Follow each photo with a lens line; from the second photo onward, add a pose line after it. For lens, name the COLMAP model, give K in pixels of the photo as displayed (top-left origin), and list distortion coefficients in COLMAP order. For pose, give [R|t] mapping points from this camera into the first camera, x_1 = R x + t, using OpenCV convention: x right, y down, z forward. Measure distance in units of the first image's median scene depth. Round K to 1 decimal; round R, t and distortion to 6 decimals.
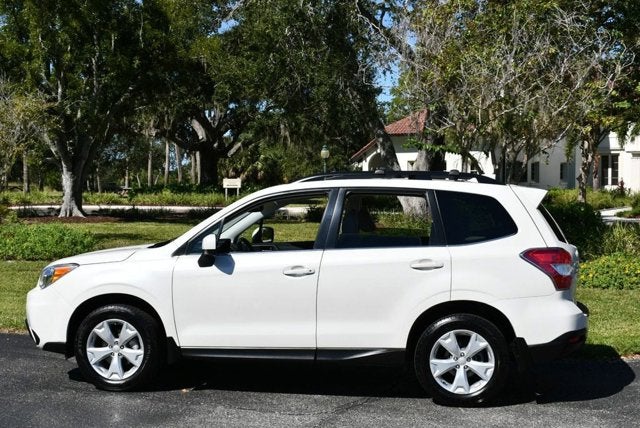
lens RADIAL K [[953.5, 0, 320.0], [0, 953.5, 214.0], [0, 0, 1]] dist [-0.031983, -0.080427]
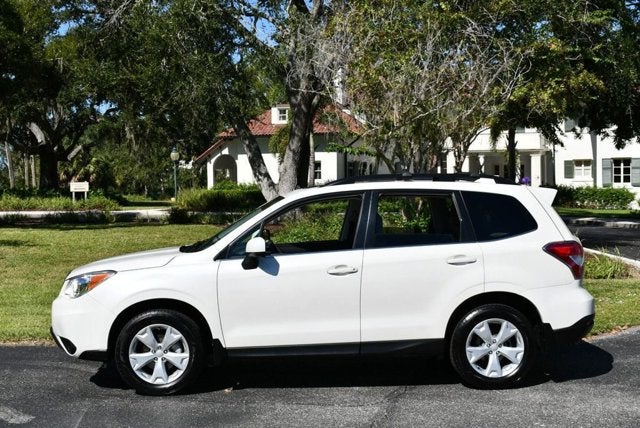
lens RADIAL K [[953.5, 0, 320.0], [0, 953.5, 214.0], [0, 0, 1]] dist [-0.031983, -0.080427]
pose [[0.978085, -0.022139, 0.207023, -0.258278], [0.022307, 0.999750, 0.001522, -0.004166], [-0.207005, 0.003129, 0.978335, -0.025100]]
